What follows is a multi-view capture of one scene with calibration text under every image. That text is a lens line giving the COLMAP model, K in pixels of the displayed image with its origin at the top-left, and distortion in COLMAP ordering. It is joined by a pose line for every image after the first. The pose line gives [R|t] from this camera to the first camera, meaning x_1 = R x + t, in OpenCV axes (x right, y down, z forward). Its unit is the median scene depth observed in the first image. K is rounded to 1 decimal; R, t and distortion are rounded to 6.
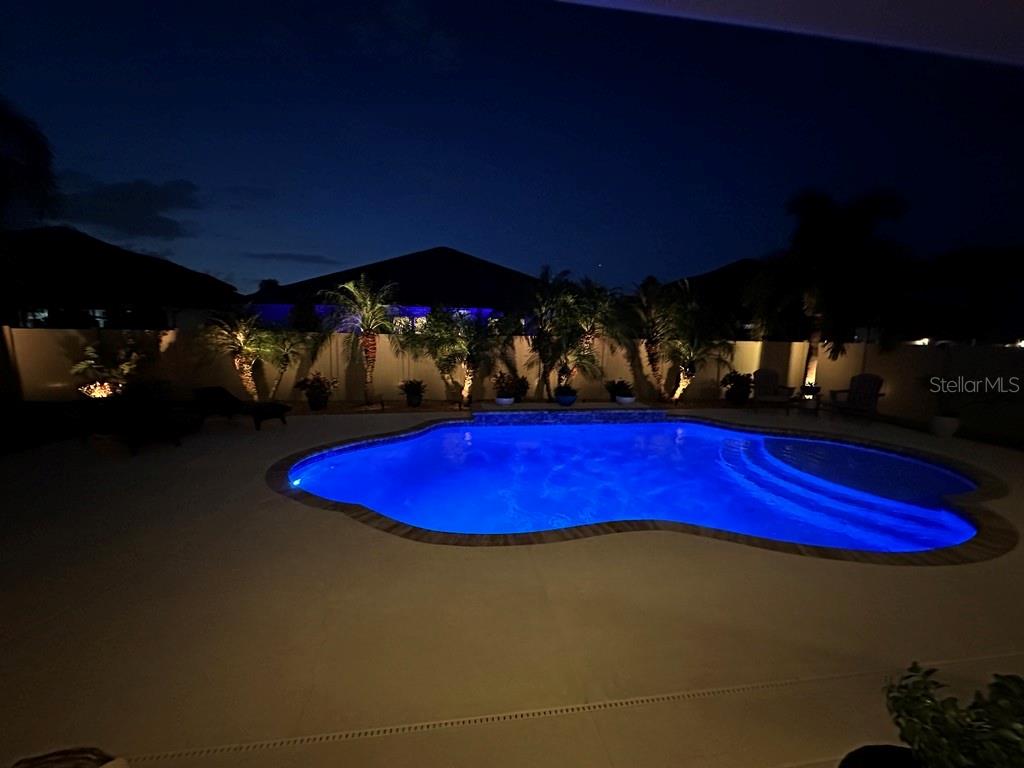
lens RADIAL K [[414.6, 0, 512.0], [0, 414.6, 384.0], [0, 0, 1]] dist [-0.001311, -0.000153]
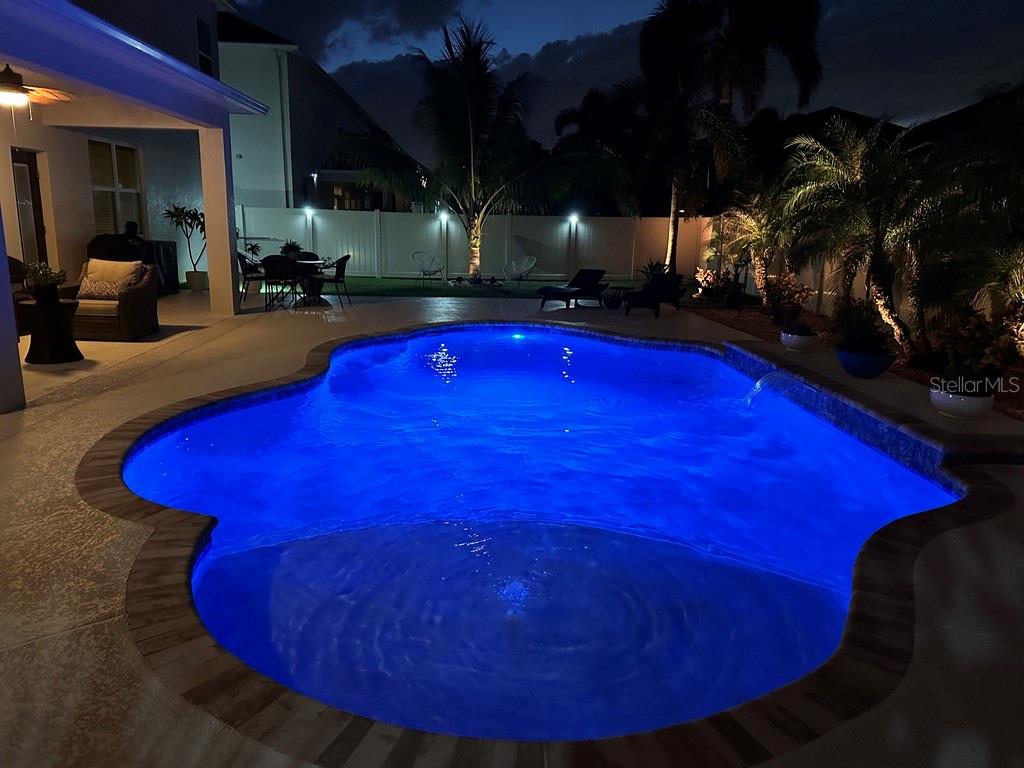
lens RADIAL K [[720.2, 0, 512.0], [0, 720.2, 384.0], [0, 0, 1]] dist [0.095216, -0.124351]
pose [[-0.086438, 0.208050, -0.974291, 0.839797], [-0.143427, 0.965165, 0.218826, -0.050802], [0.985879, 0.158654, -0.053587, 0.634680]]
